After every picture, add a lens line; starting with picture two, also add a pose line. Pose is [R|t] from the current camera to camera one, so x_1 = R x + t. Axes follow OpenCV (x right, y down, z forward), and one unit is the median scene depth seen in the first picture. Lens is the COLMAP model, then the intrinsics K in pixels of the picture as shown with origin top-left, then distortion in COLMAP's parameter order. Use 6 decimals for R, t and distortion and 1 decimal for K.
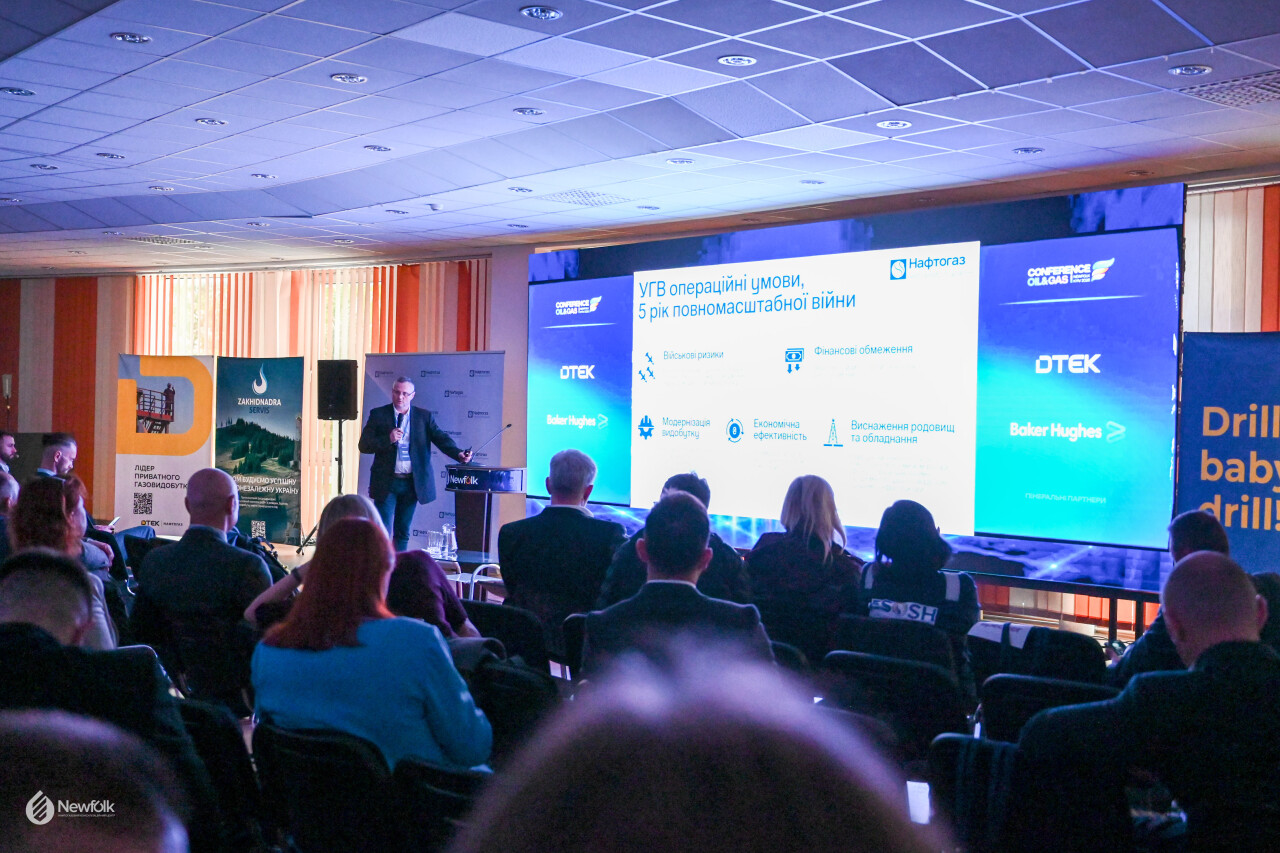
lens RADIAL K [[1585.9, 0, 638.7], [0, 1585.9, 428.3], [0, 0, 1]] dist [0.006974, 0.000000]
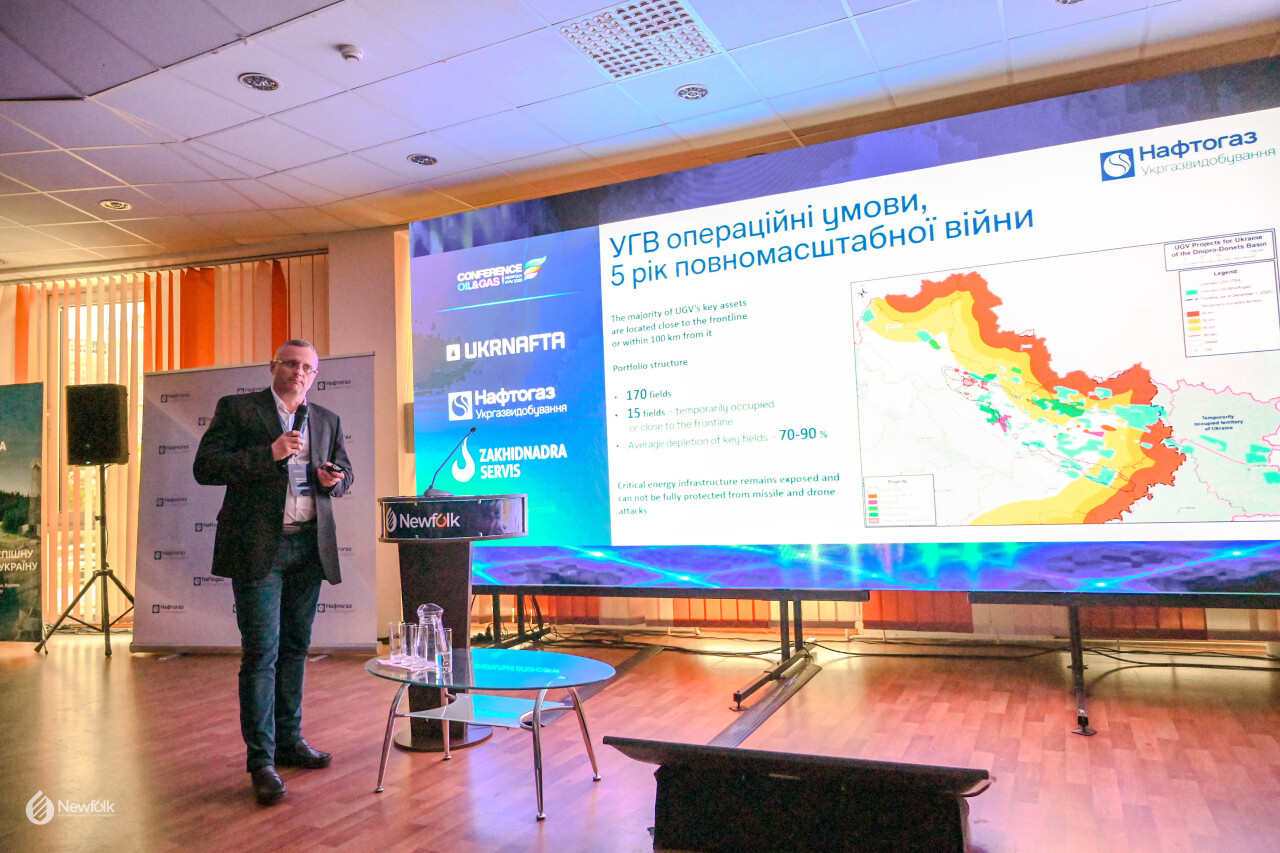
lens RADIAL K [[858.3, 0, 639.2], [0, 858.3, 427.1], [0, 0, 1]] dist [-0.010945, 0.005217]
pose [[0.904156, -0.027798, 0.426297, -0.132774], [0.060253, 0.996204, -0.062834, 0.017846], [-0.422932, 0.082497, 0.902398, 0.534292]]
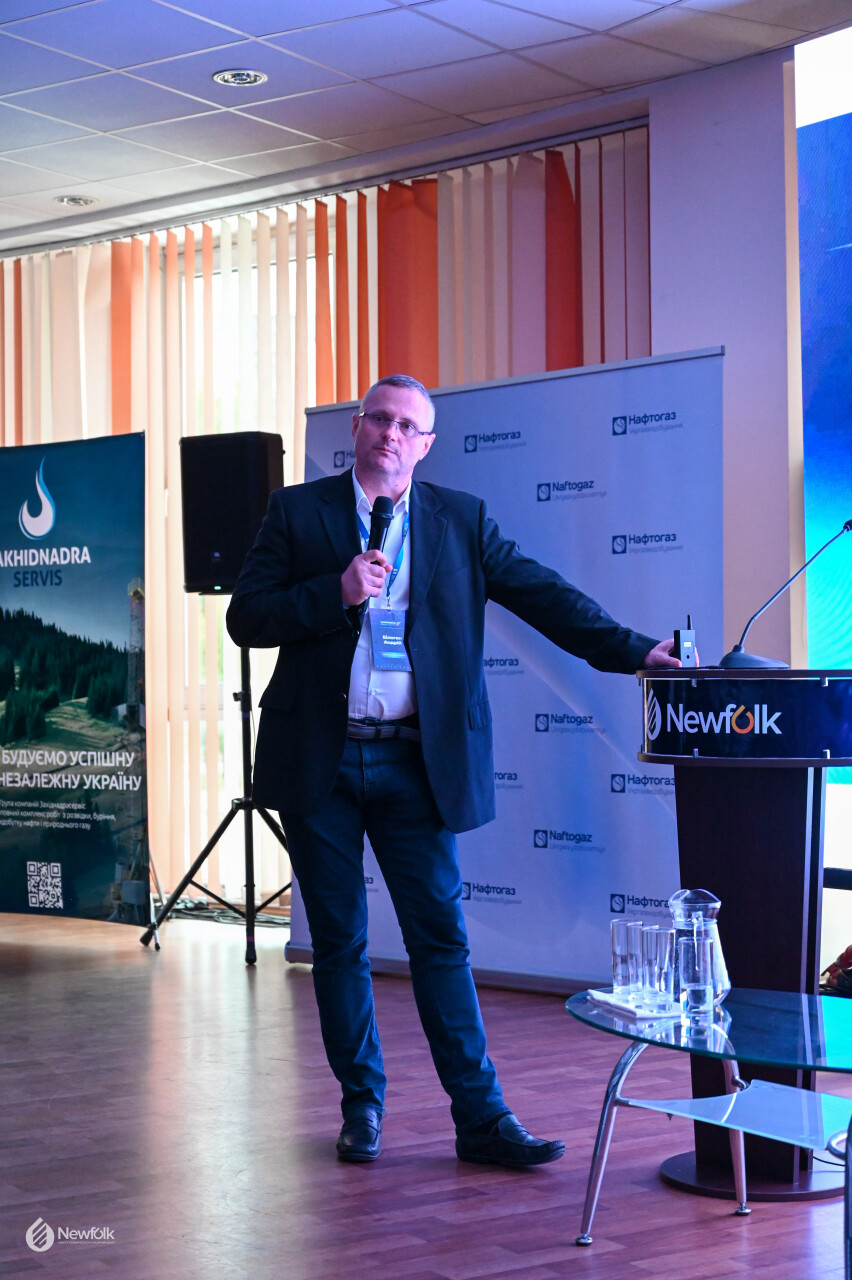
lens RADIAL K [[2219.5, 0, 423.0], [0, 2219.5, 643.8], [0, 0, 1]] dist [-0.028397, 0.000000]
pose [[0.994709, -0.034635, -0.096717, -0.095697], [0.032684, 0.999230, -0.021686, 0.020287], [0.097394, 0.018410, 0.995076, 0.482624]]
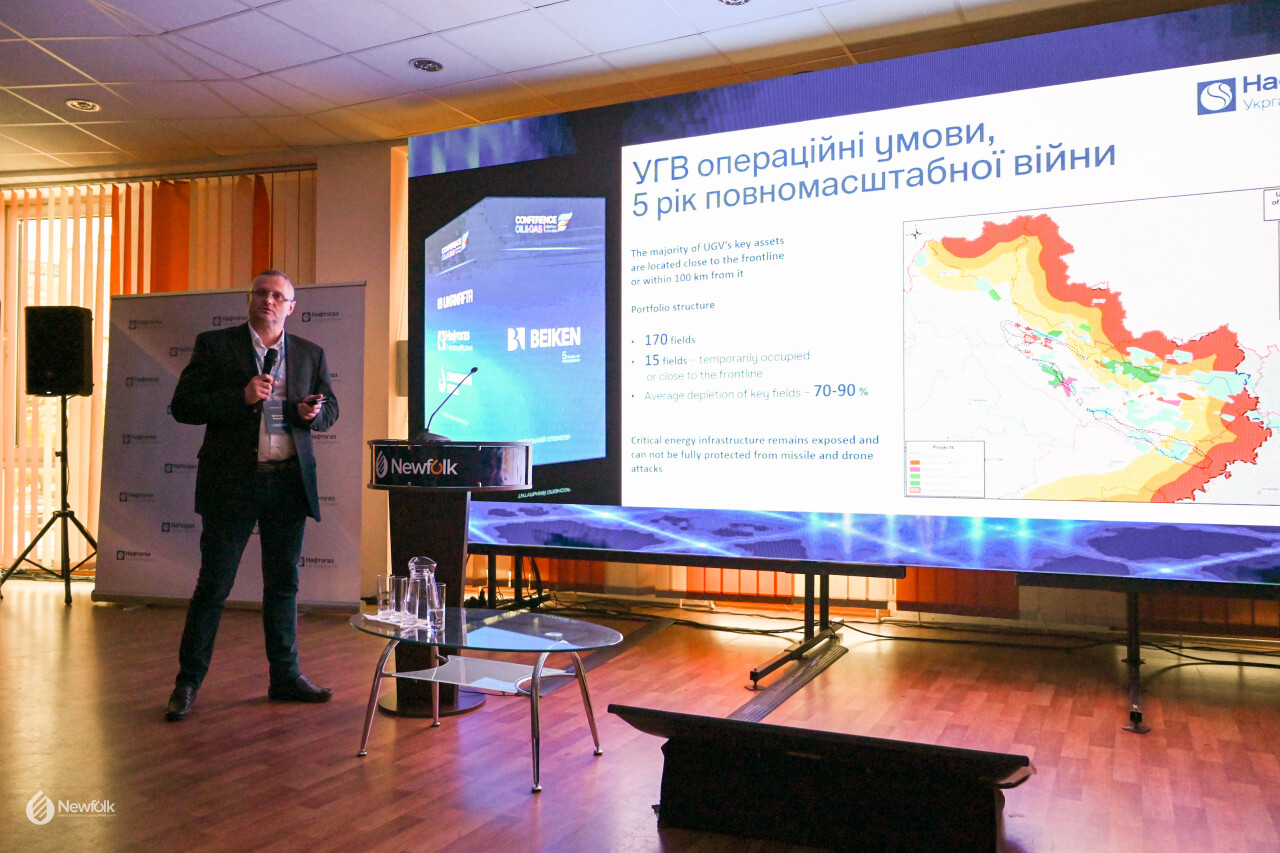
lens RADIAL K [[960.5, 0, 633.9], [0, 960.5, 429.1], [0, 0, 1]] dist [-0.009278, 0.004756]
pose [[0.913116, -0.010667, 0.407560, -0.134785], [0.018948, 0.999688, -0.016287, 0.020593], [-0.407259, 0.022595, 0.913033, 0.533265]]
